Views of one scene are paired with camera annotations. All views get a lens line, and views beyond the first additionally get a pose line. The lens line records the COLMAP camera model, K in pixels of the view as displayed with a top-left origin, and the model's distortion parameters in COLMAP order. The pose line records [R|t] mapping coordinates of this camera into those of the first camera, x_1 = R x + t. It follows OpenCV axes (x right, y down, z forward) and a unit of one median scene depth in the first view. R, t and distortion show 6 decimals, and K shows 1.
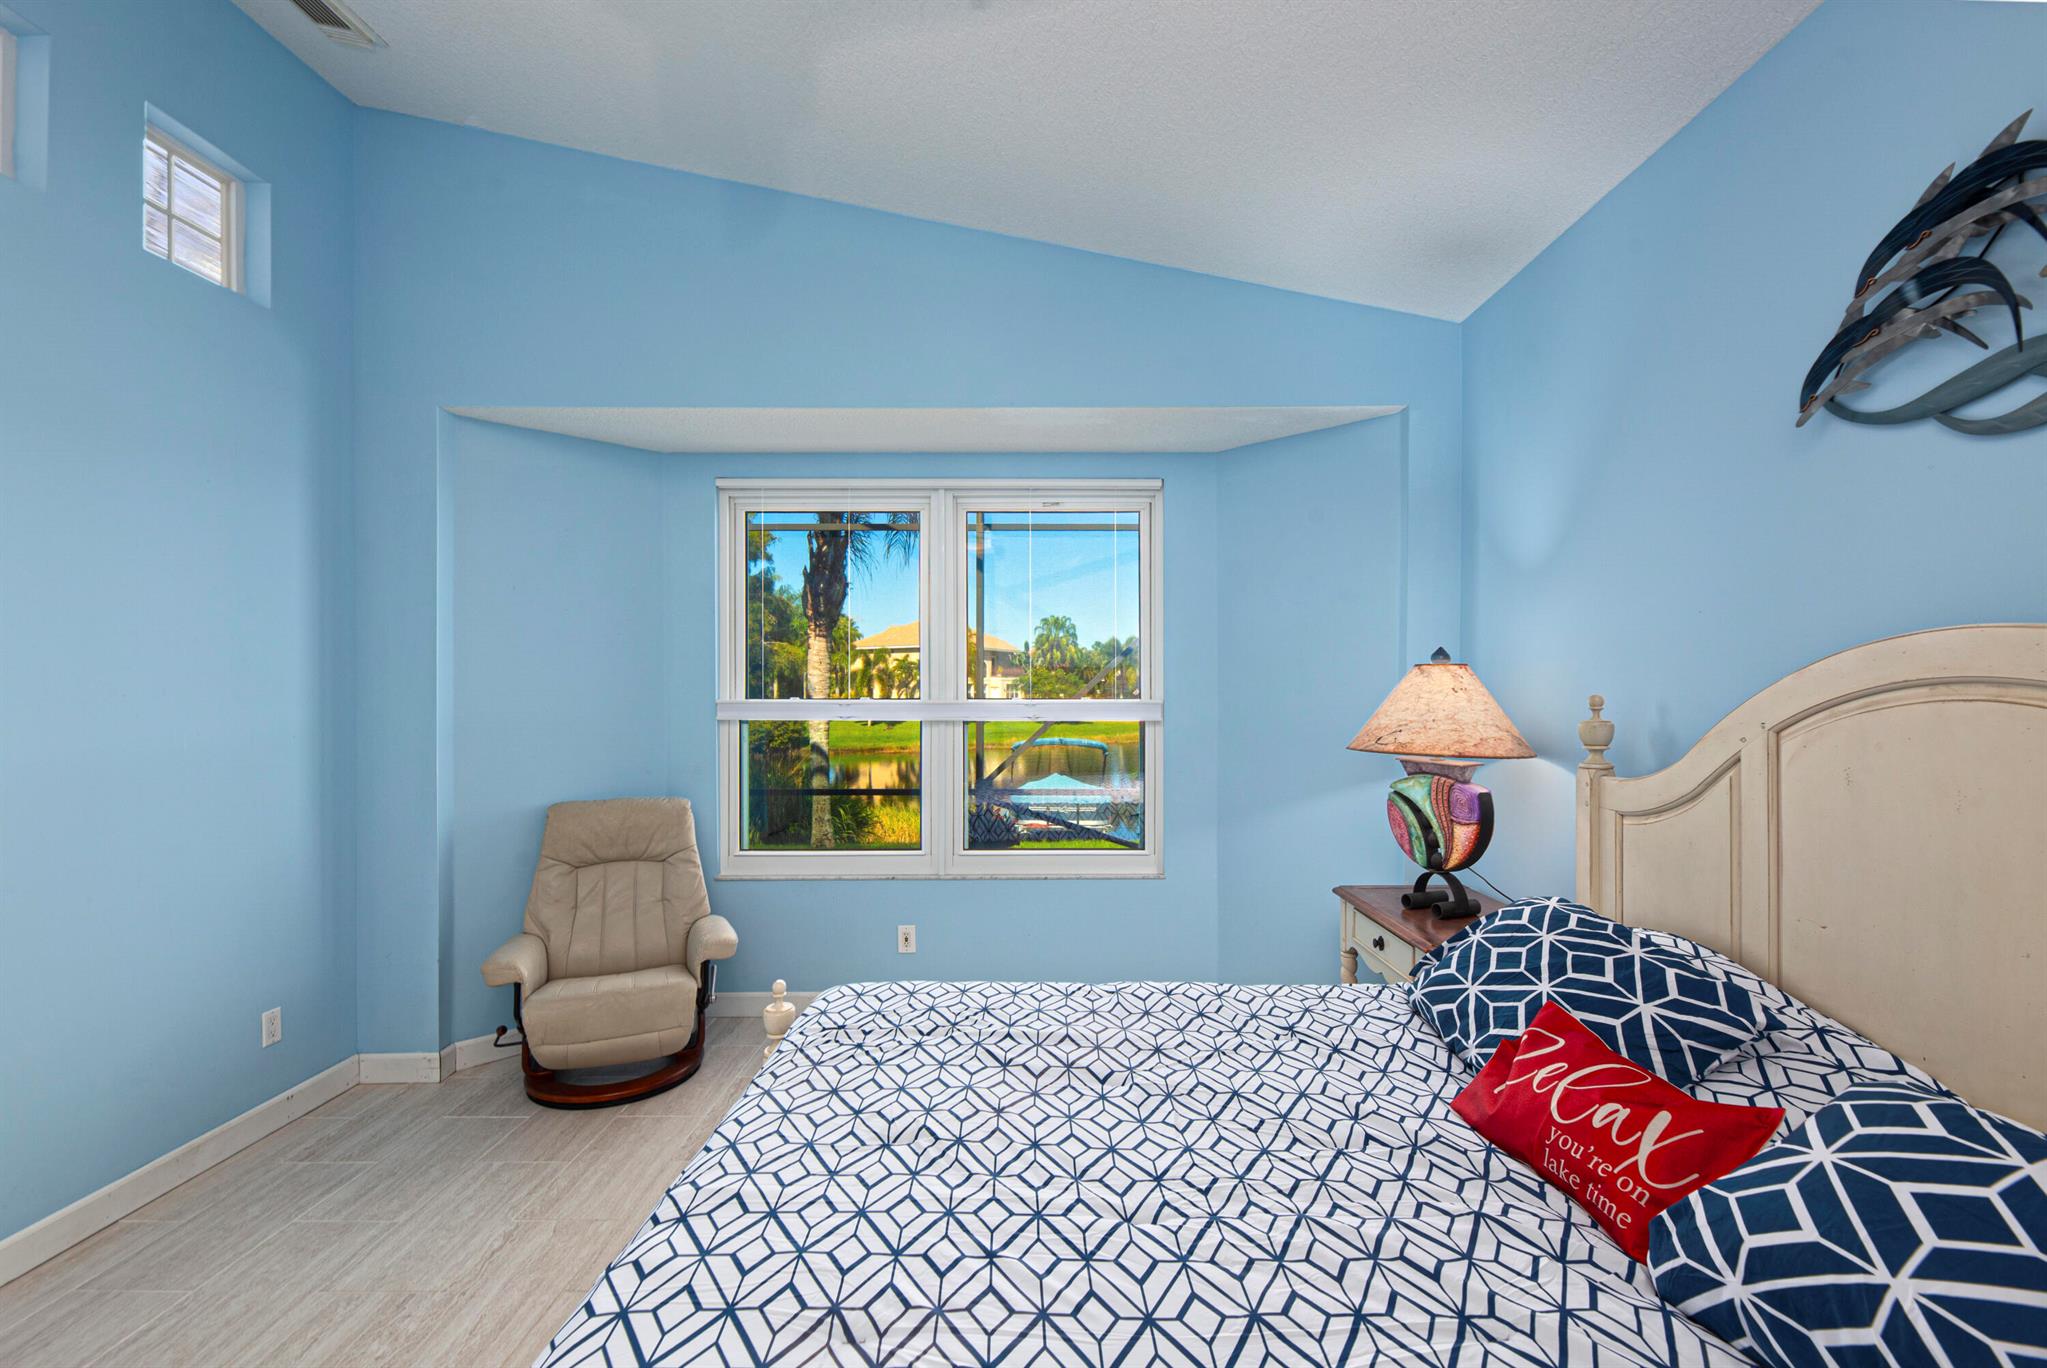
lens RADIAL K [[880.4, 0, 1070.1], [0, 880.4, 695.7], [0, 0, 1]] dist [0.001977, -0.005543]
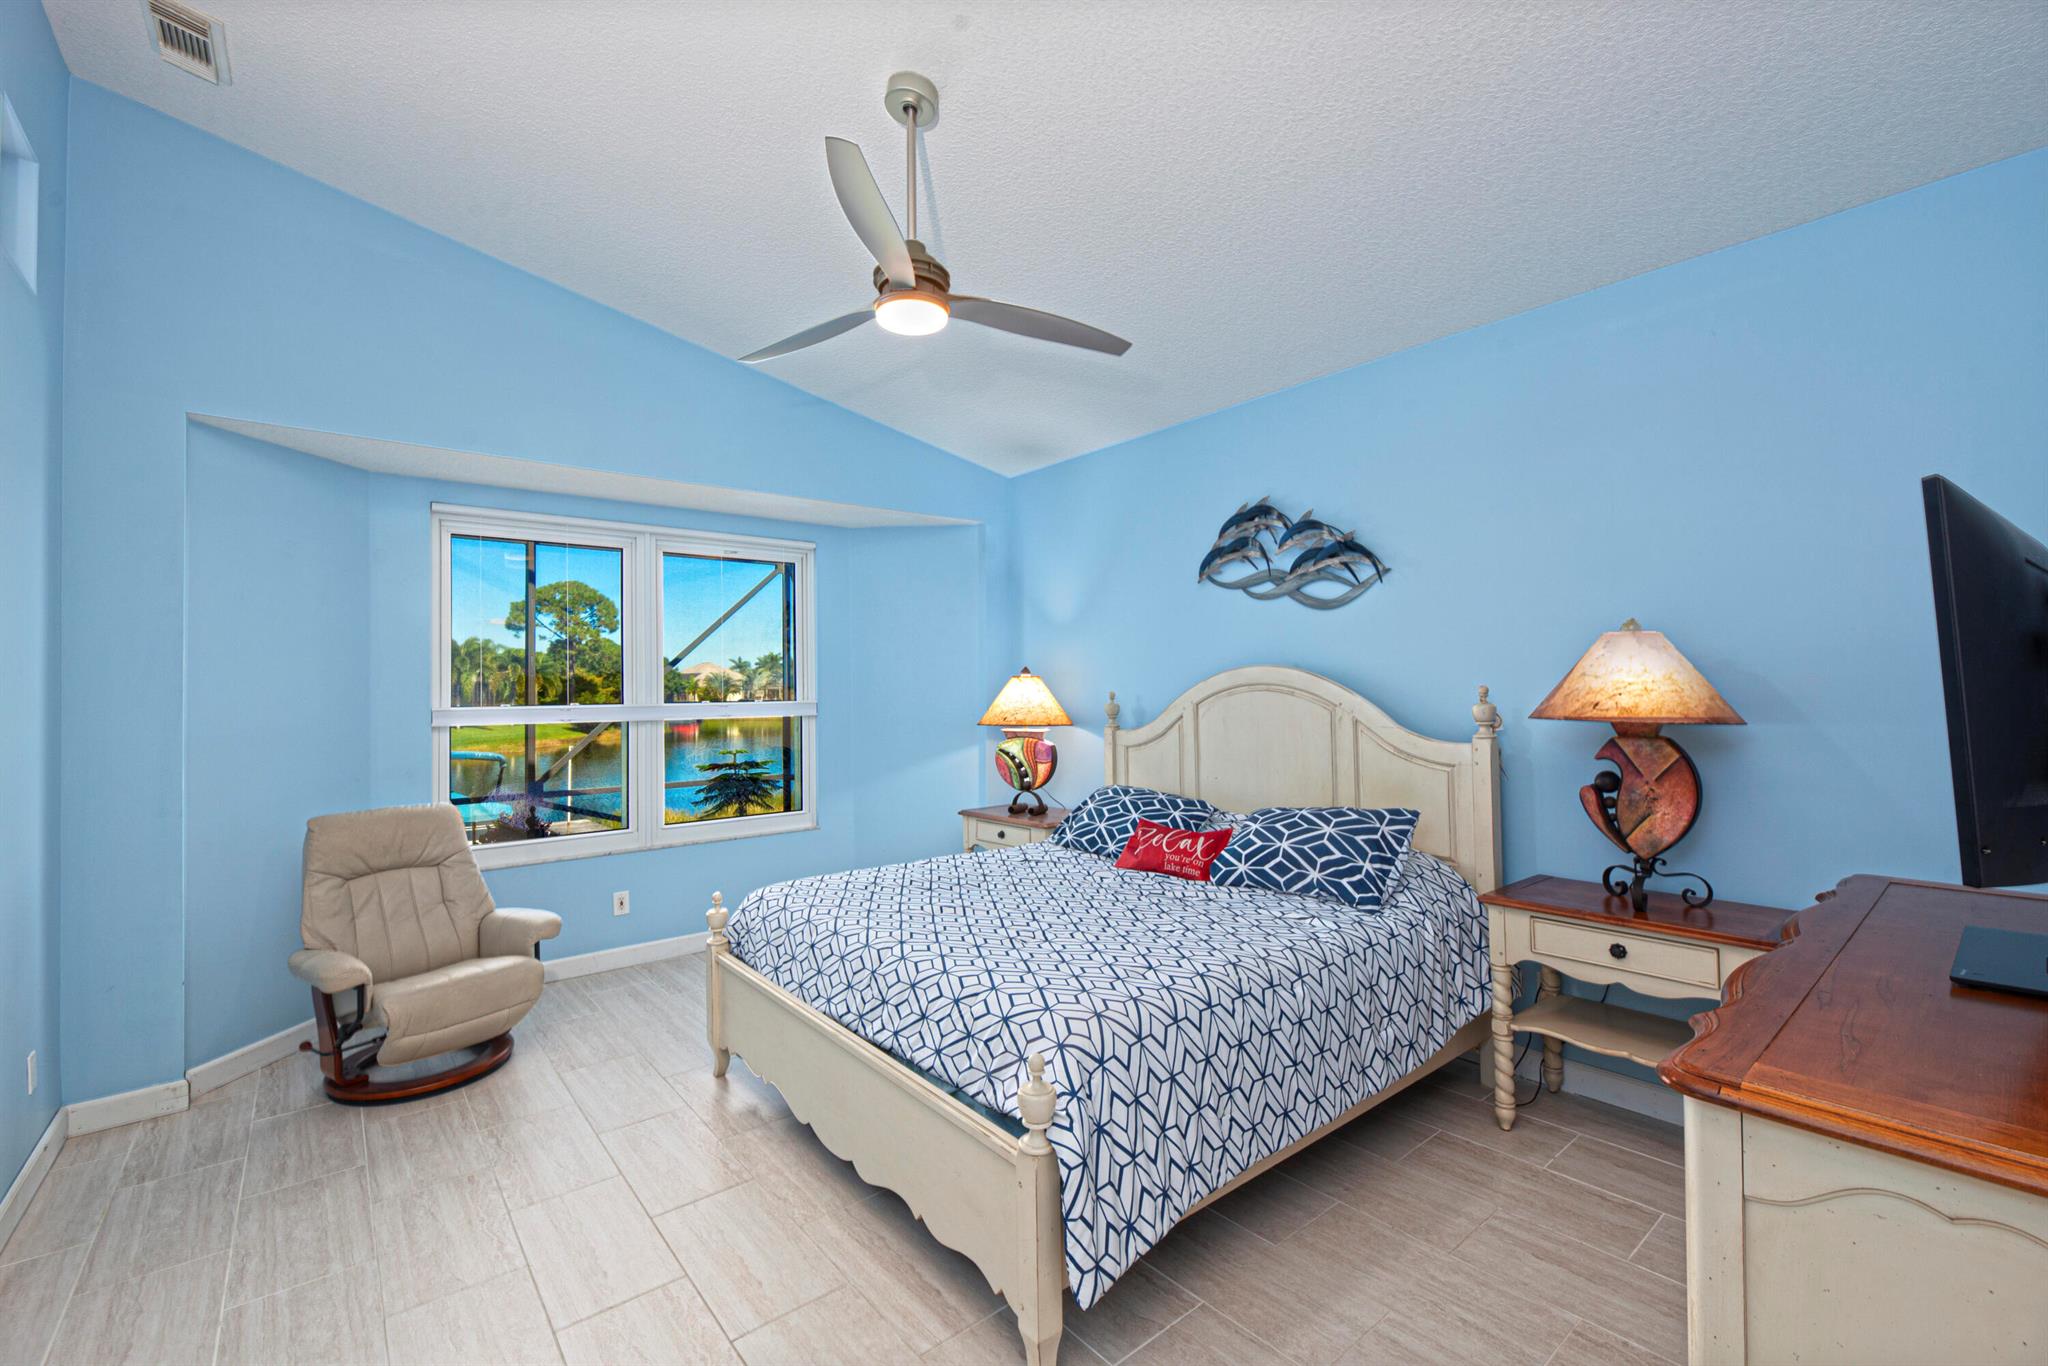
lens RADIAL K [[838.4, 0, 1024.0], [0, 838.4, 683.0], [0, 0, 1]] dist [0.001067, 0.000049]
pose [[0.783164, -0.005849, 0.621787, -0.807524], [0.018335, 0.999738, -0.013689, 0.001693], [-0.621544, 0.022121, 0.783066, -0.429770]]
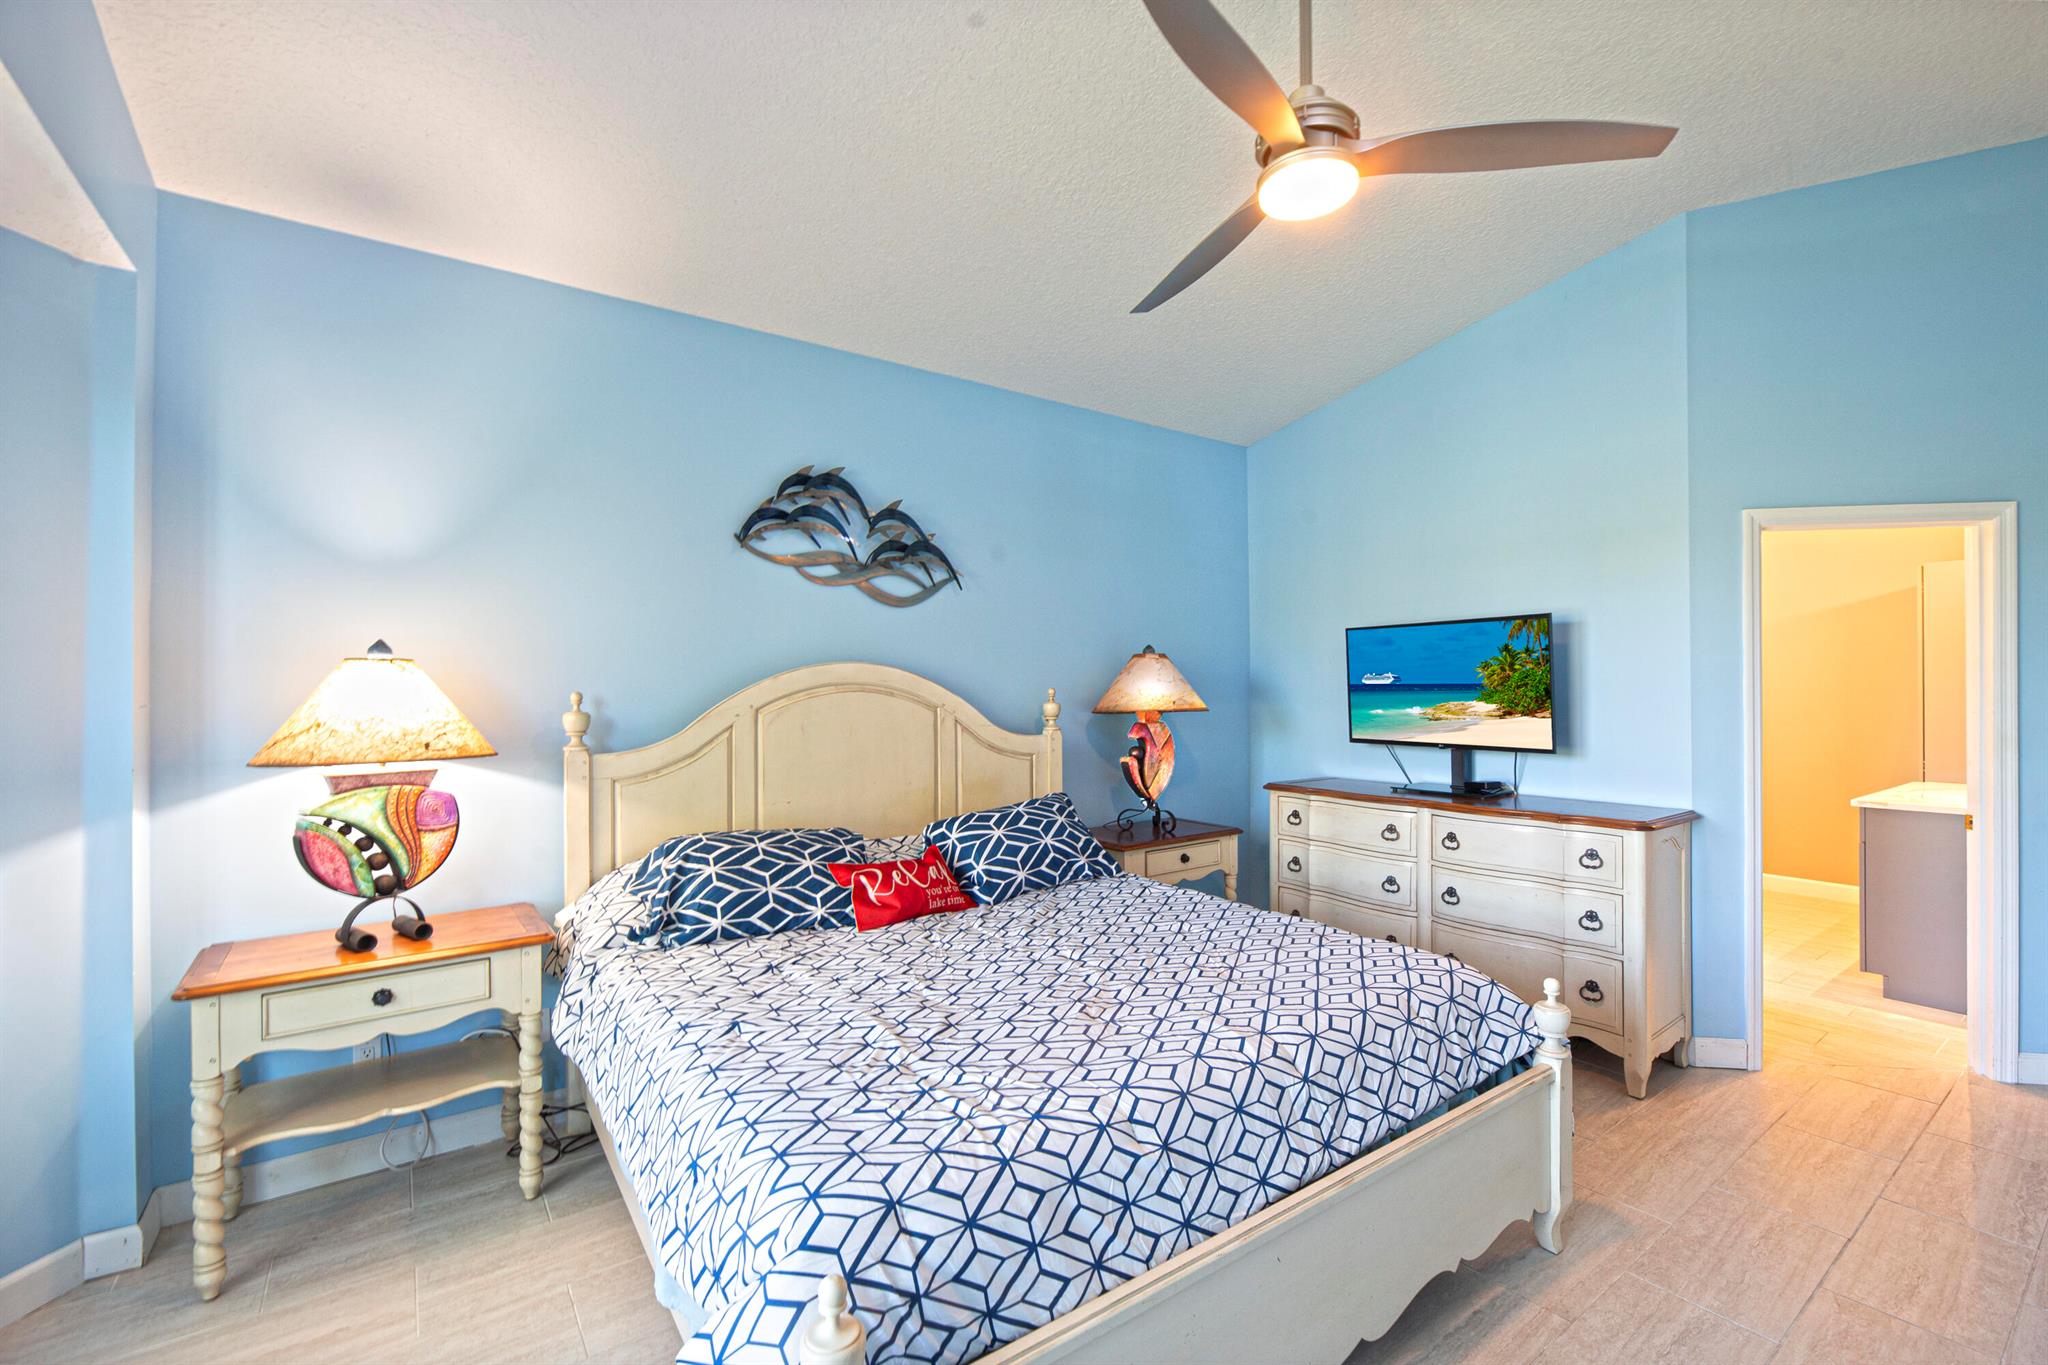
lens RADIAL K [[869.4, 0, 1022.4], [0, 869.4, 673.7], [0, 0, 1]] dist [0.001077, -0.004611]
pose [[-0.567787, 0.027434, 0.822718, -0.789913], [0.015934, 0.999624, -0.022336, 0.011526], [-0.823021, 0.000427, -0.568011, 1.197657]]
